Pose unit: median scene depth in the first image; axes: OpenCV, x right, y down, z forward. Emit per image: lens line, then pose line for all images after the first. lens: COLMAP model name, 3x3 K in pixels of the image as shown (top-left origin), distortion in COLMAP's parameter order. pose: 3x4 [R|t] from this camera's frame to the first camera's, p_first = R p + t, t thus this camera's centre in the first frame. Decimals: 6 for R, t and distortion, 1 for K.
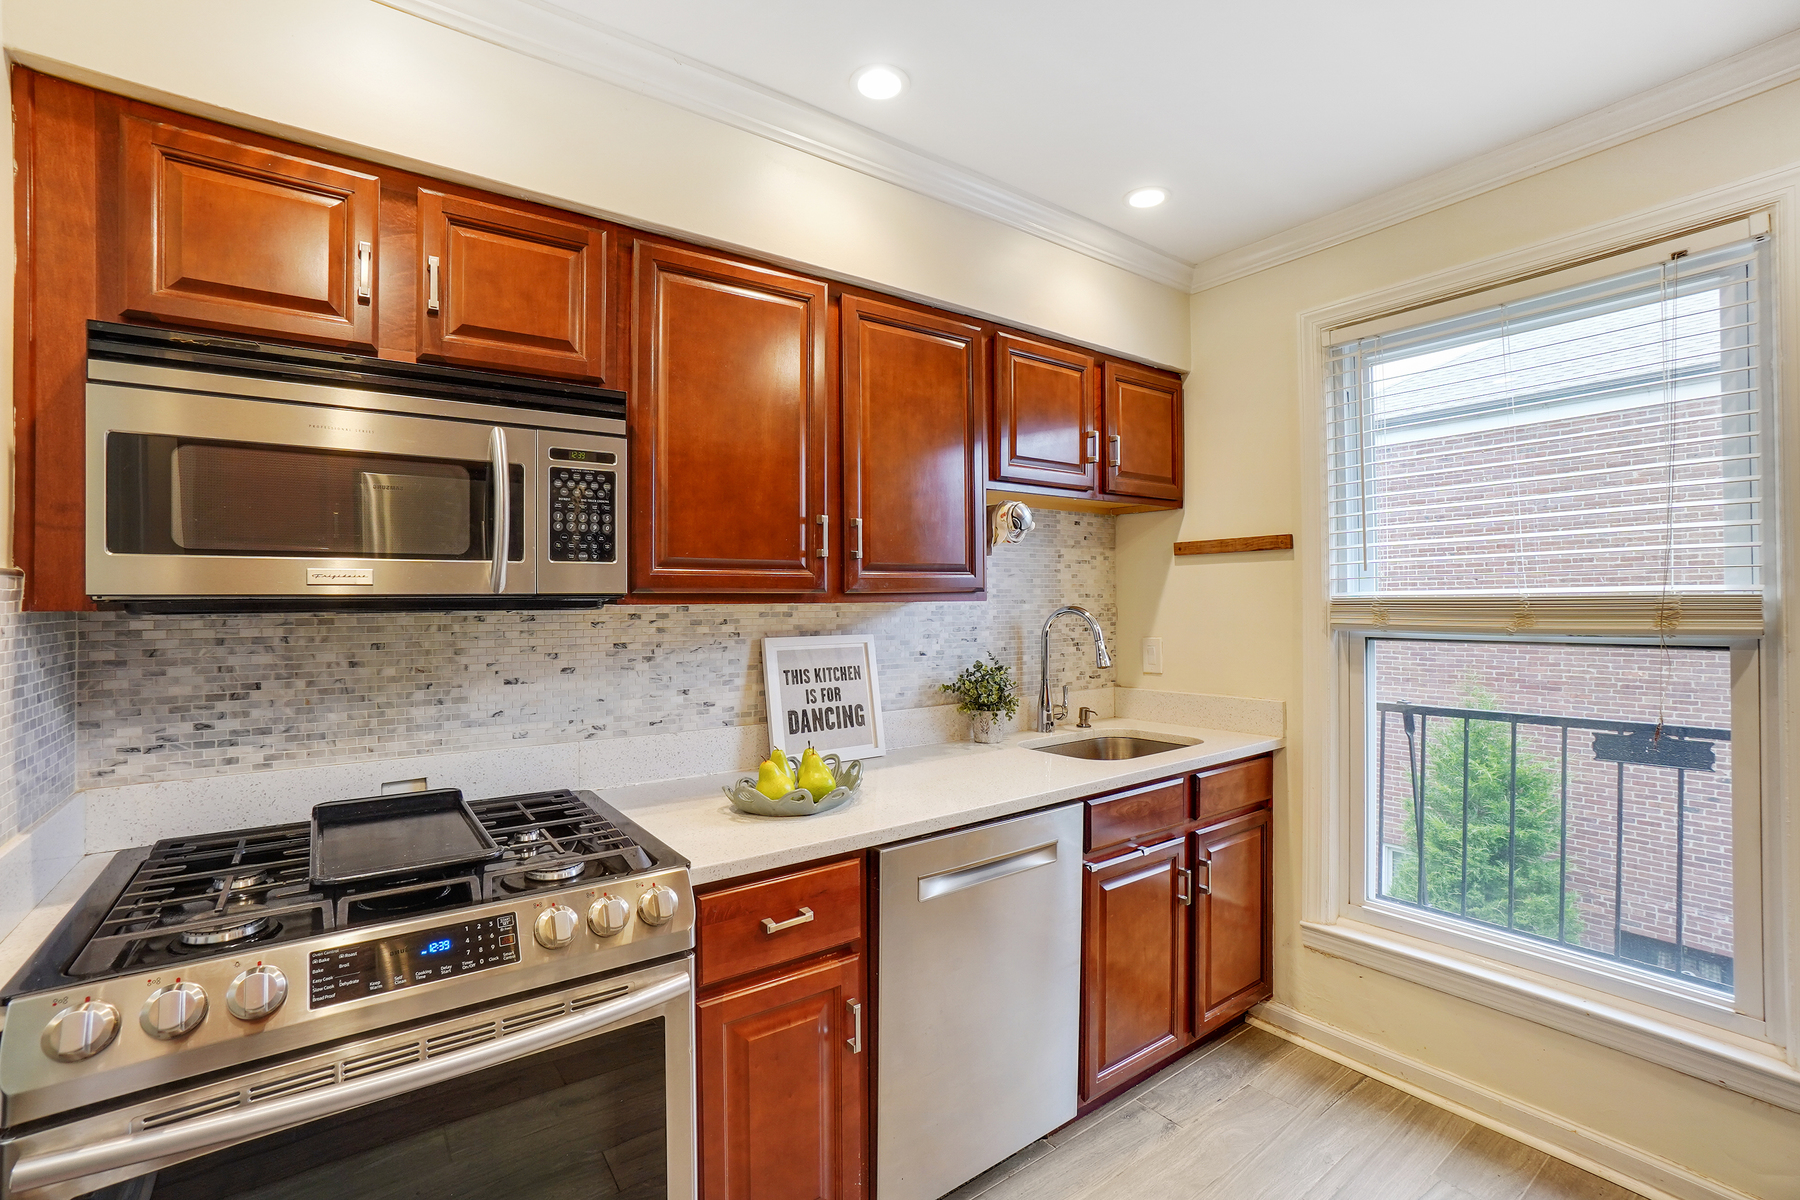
lens RADIAL K [[799.0, 0, 890.4], [0, 799.0, 600.8], [0, 0, 1]] dist [-0.053991, 0.015702]
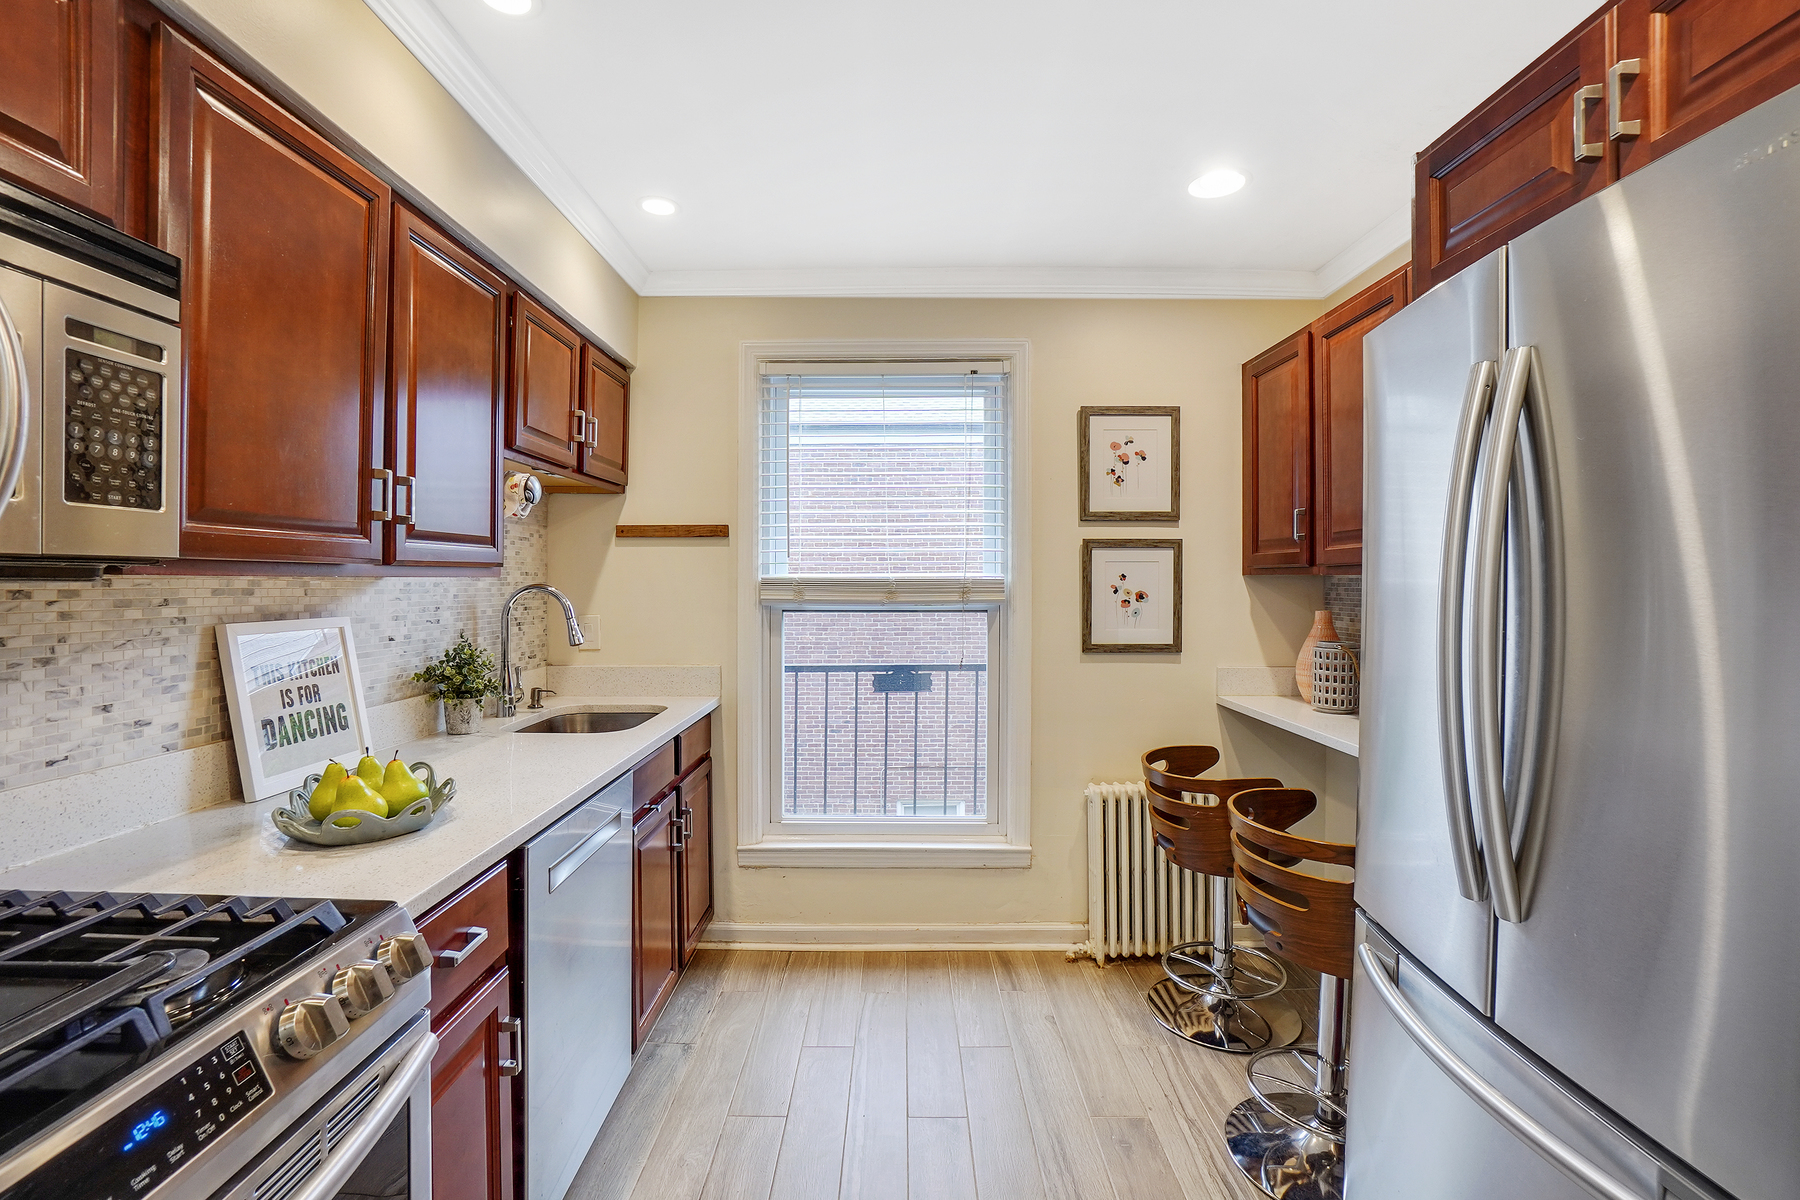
lens RADIAL K [[799.0, 0, 894.8], [0, 799.0, 588.2], [0, 0, 1]] dist [-0.053991, 0.015702]
pose [[0.597113, 0.002450, 0.802153, -0.344842], [-0.007534, 0.999968, 0.002554, 0.007209], [-0.802121, -0.007569, 0.597113, 0.085113]]
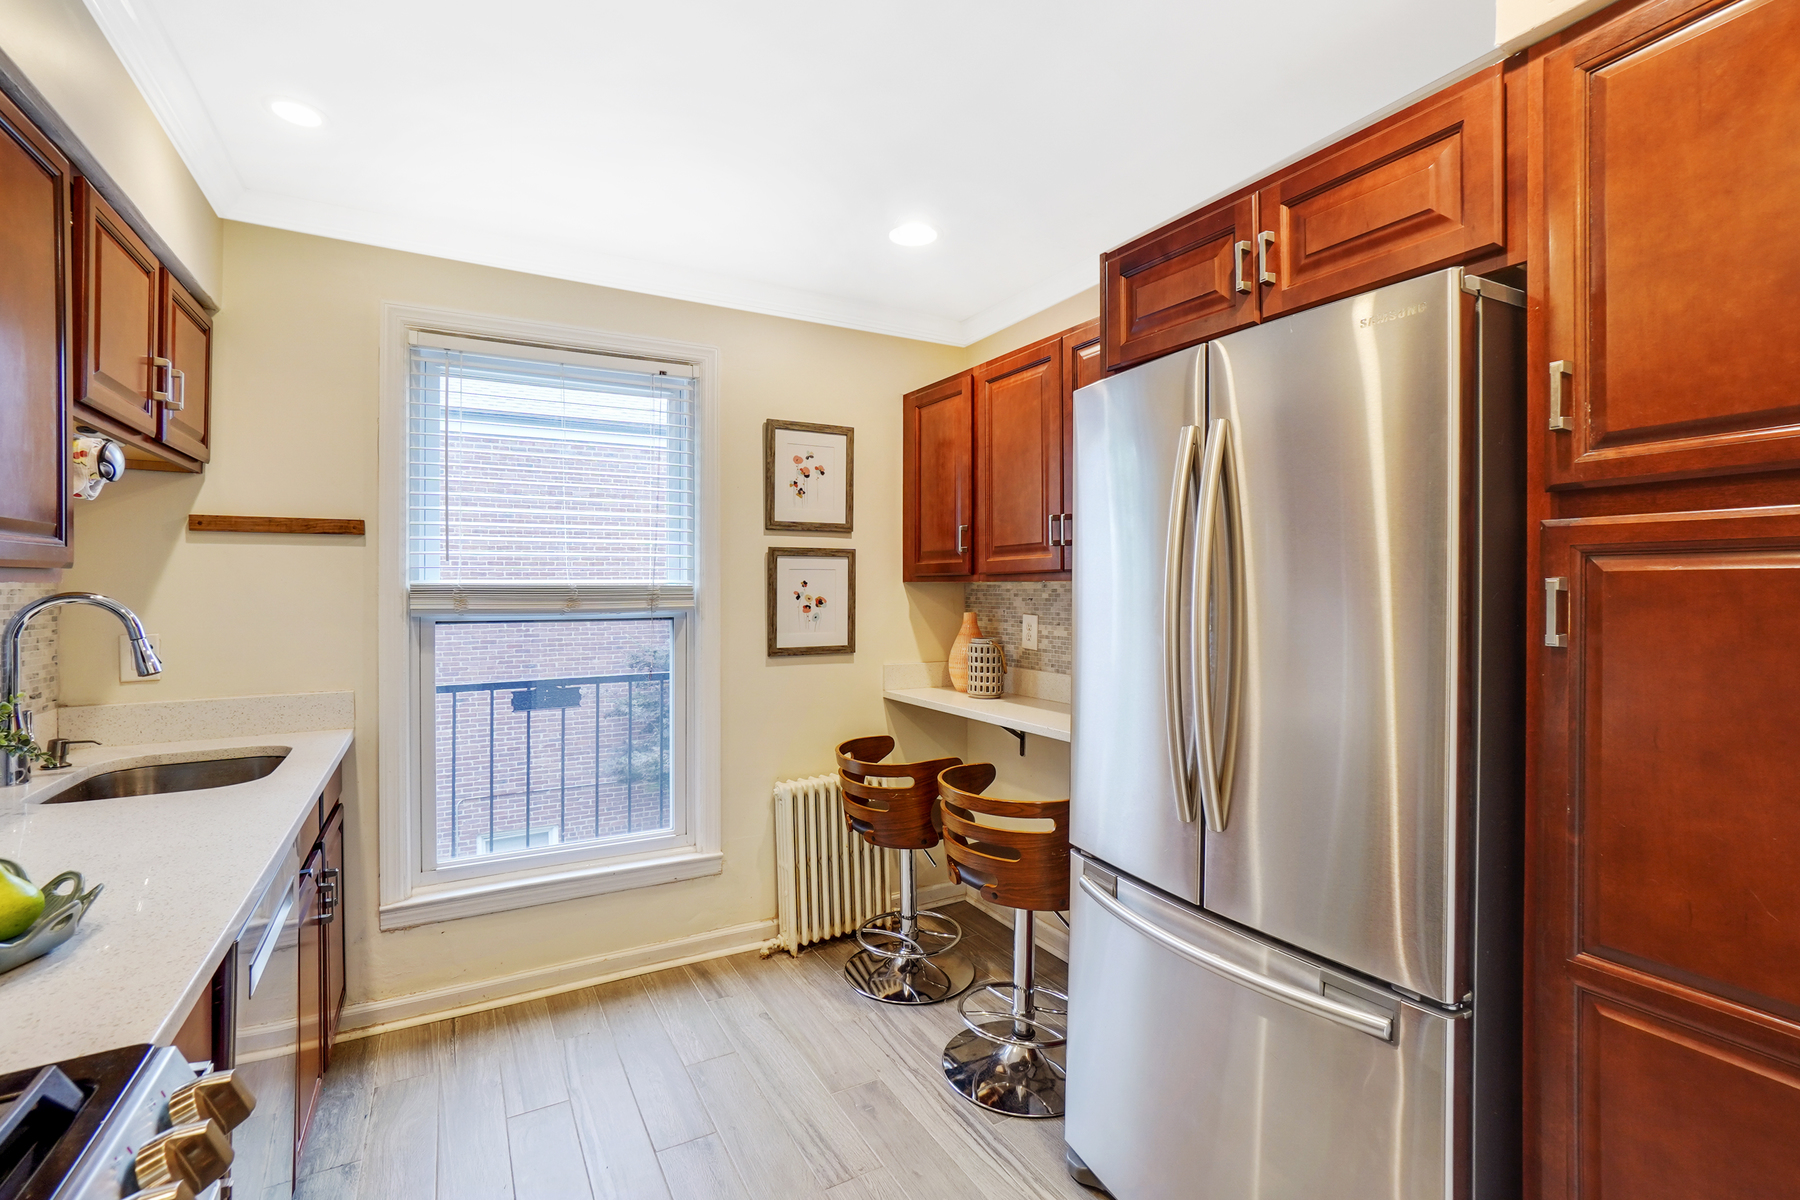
lens RADIAL K [[799.0, 0, 896.5], [0, 799.0, 588.0], [0, 0, 1]] dist [-0.053991, 0.015702]
pose [[0.111929, 0.009155, 0.993674, -0.433975], [-0.001498, 0.999958, -0.009044, 0.009452], [-0.993715, -0.000476, 0.111938, 0.254193]]
